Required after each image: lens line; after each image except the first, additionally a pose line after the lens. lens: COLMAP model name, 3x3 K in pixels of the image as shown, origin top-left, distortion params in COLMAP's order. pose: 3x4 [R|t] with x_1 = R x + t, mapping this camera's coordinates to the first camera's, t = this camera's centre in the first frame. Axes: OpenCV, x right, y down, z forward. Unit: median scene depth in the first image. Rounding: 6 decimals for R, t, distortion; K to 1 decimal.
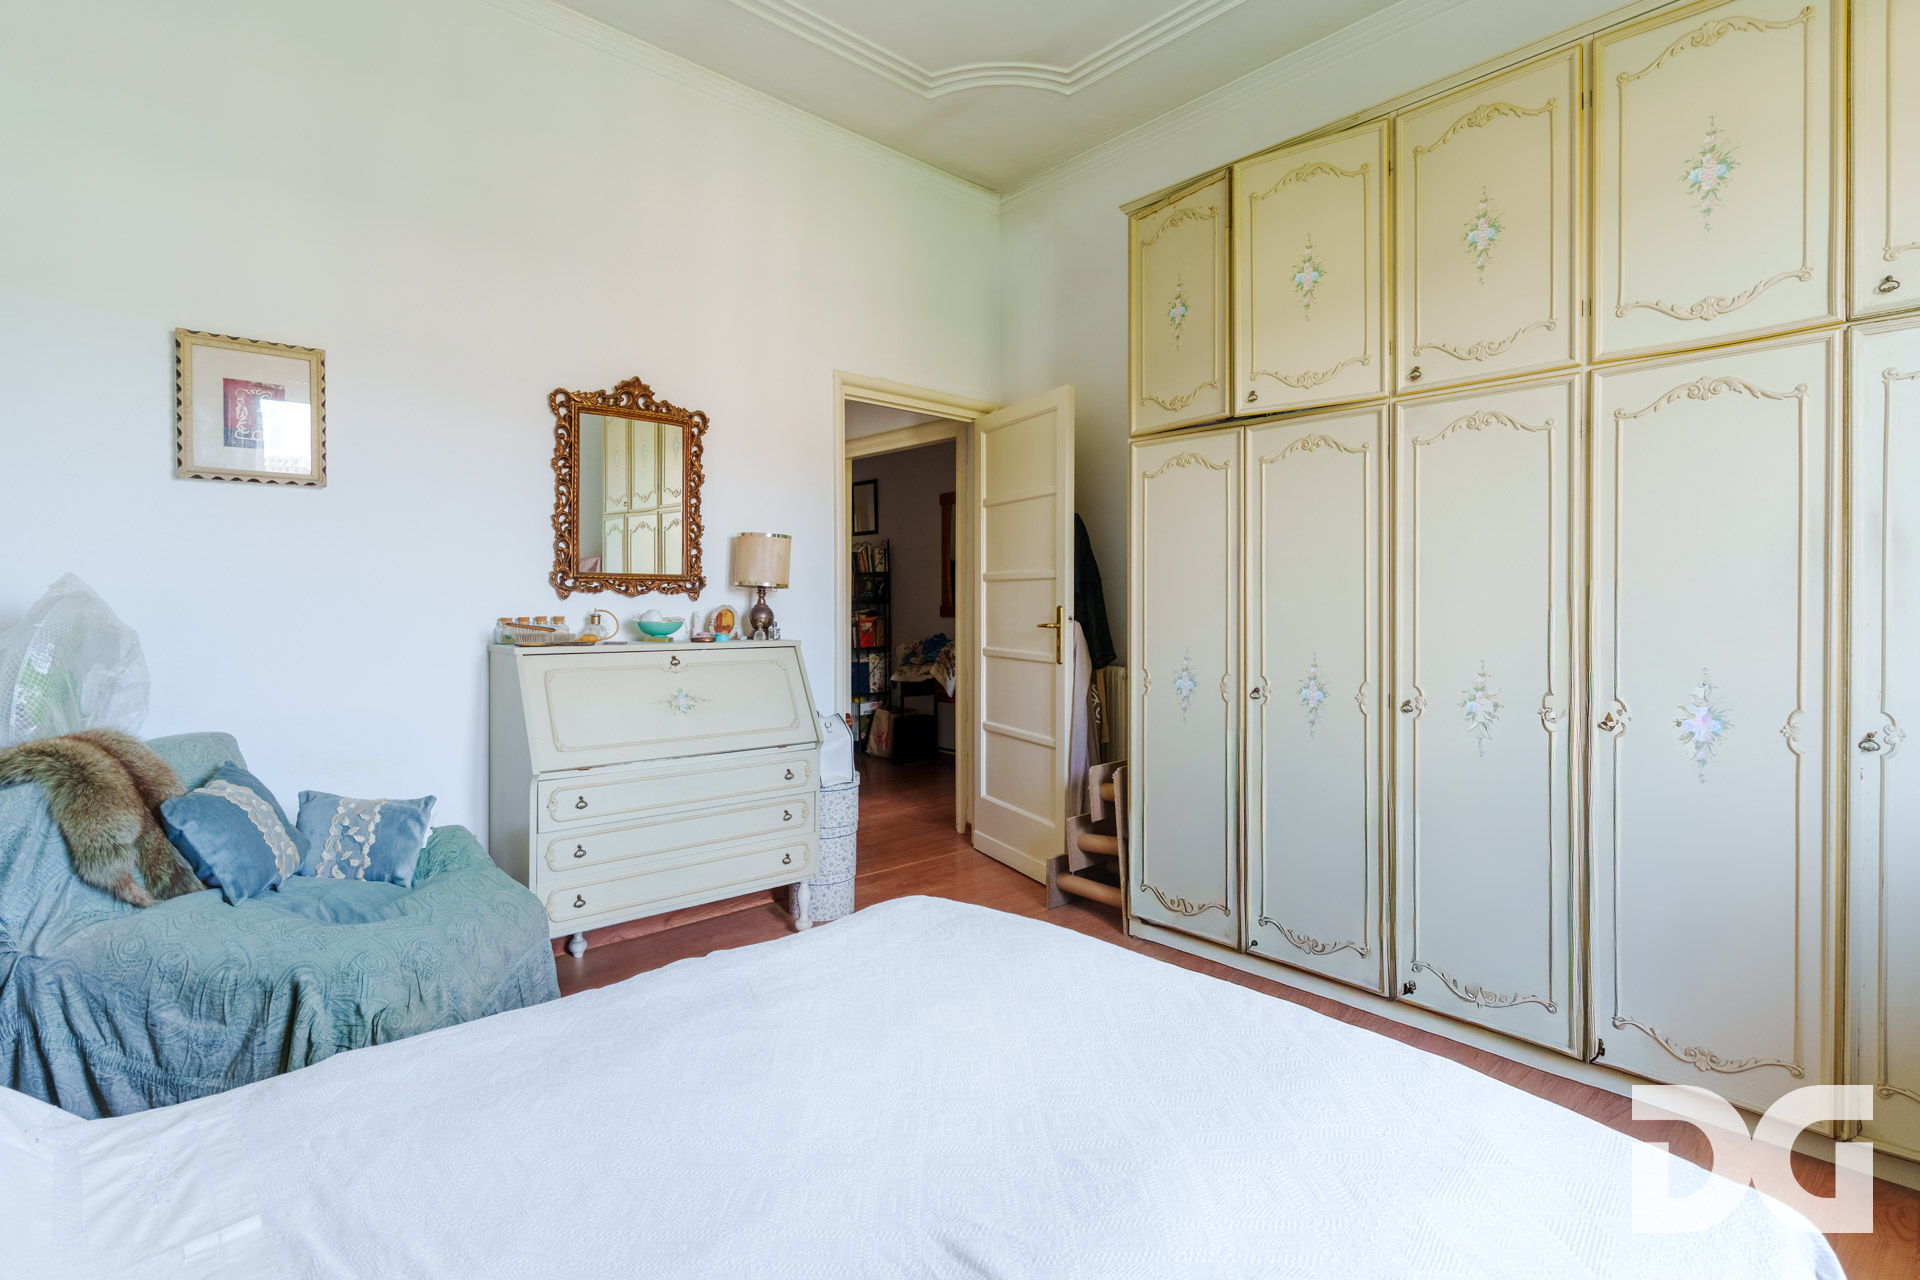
lens RADIAL K [[916.4, 0, 965.4], [0, 916.4, 620.1], [0, 0, 1]] dist [0.000634, 0.000841]
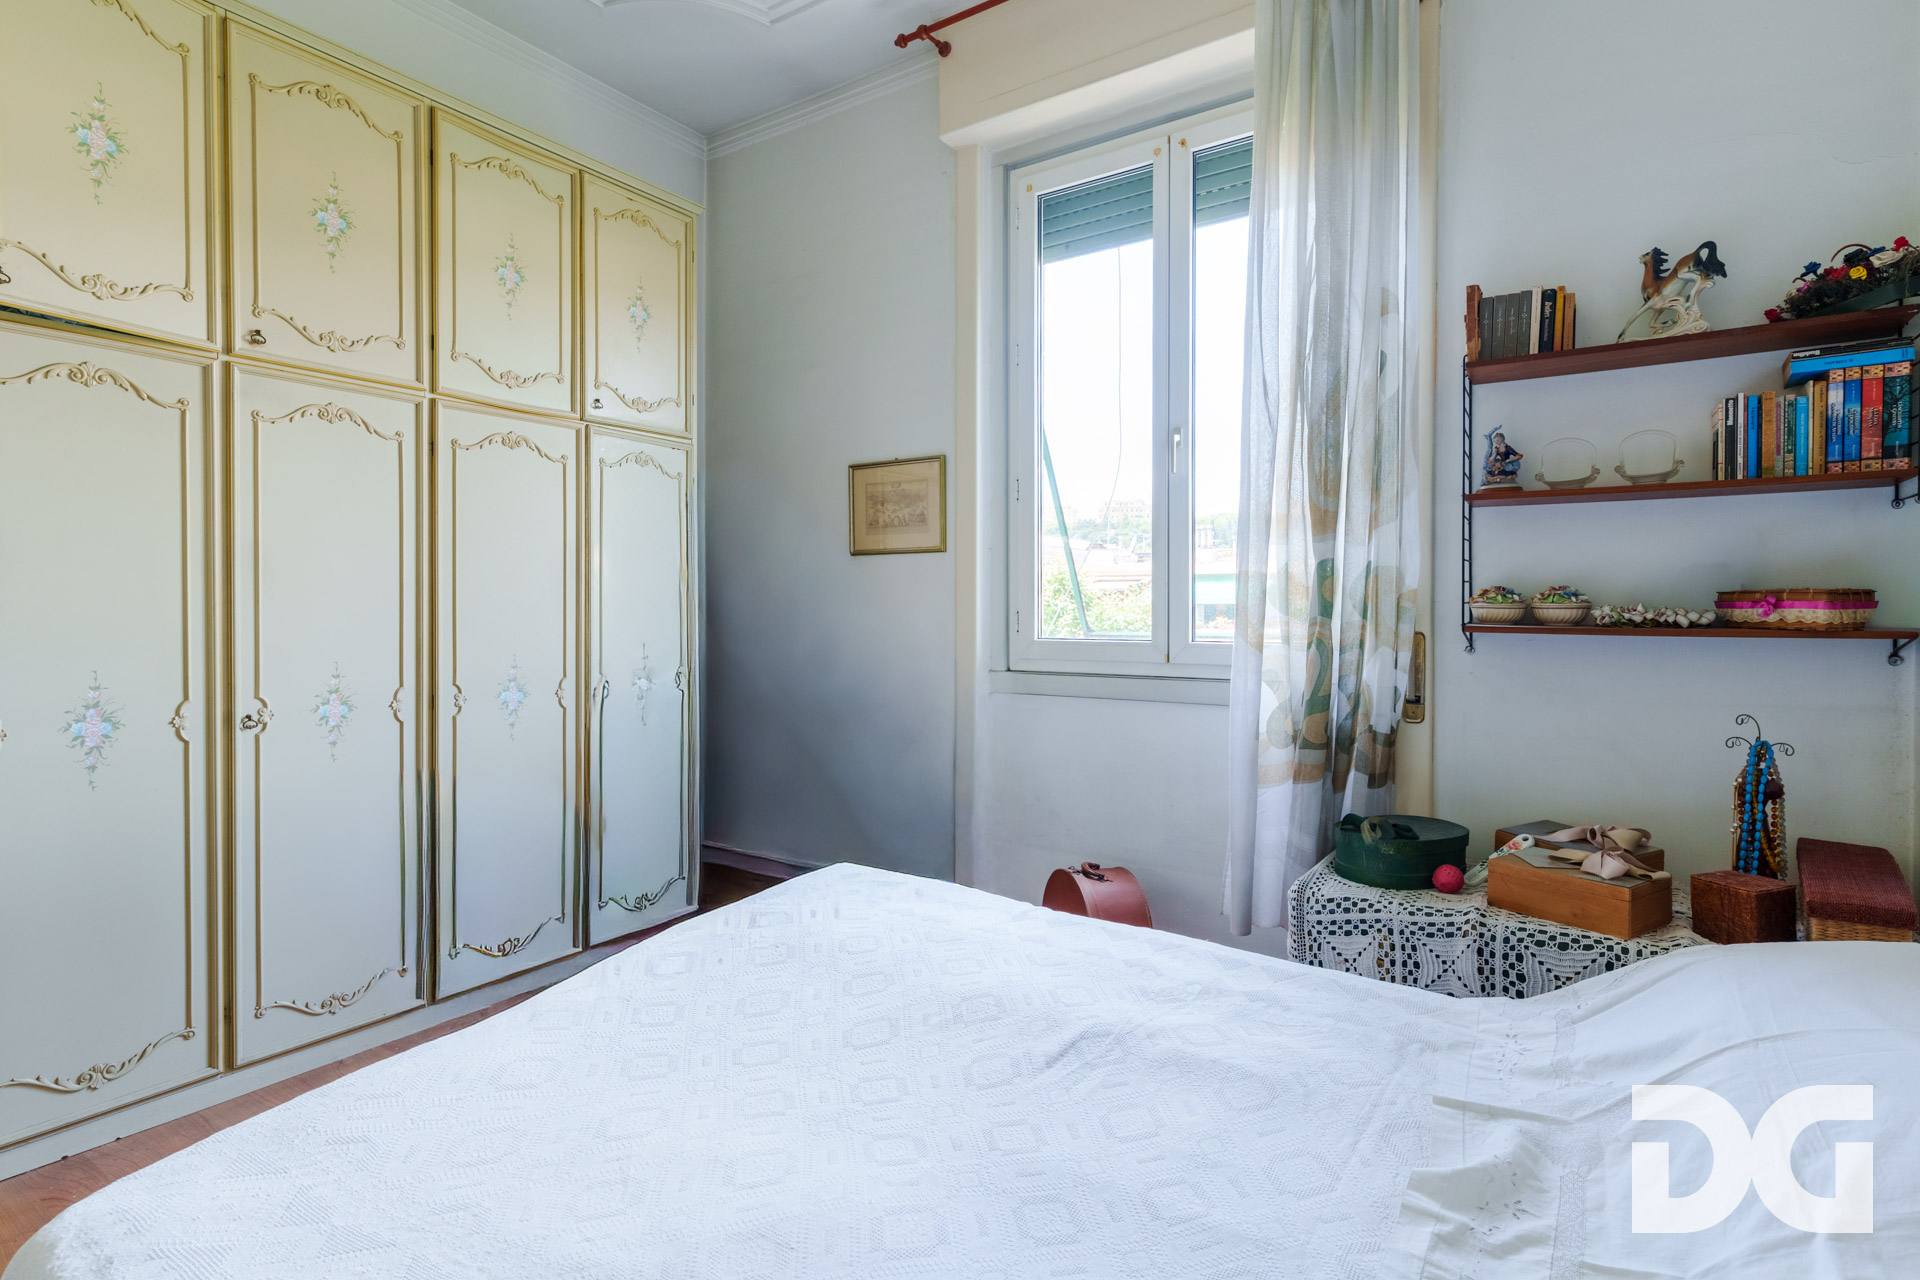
lens RADIAL K [[916.4, 0, 955.8], [0, 916.4, 635.1], [0, 0, 1]] dist [0.000634, 0.000841]
pose [[-0.212169, -0.031317, 0.976731, -0.505666], [0.008975, 0.999382, 0.033993, -0.010915], [-0.977192, 0.015978, -0.211757, 0.541329]]
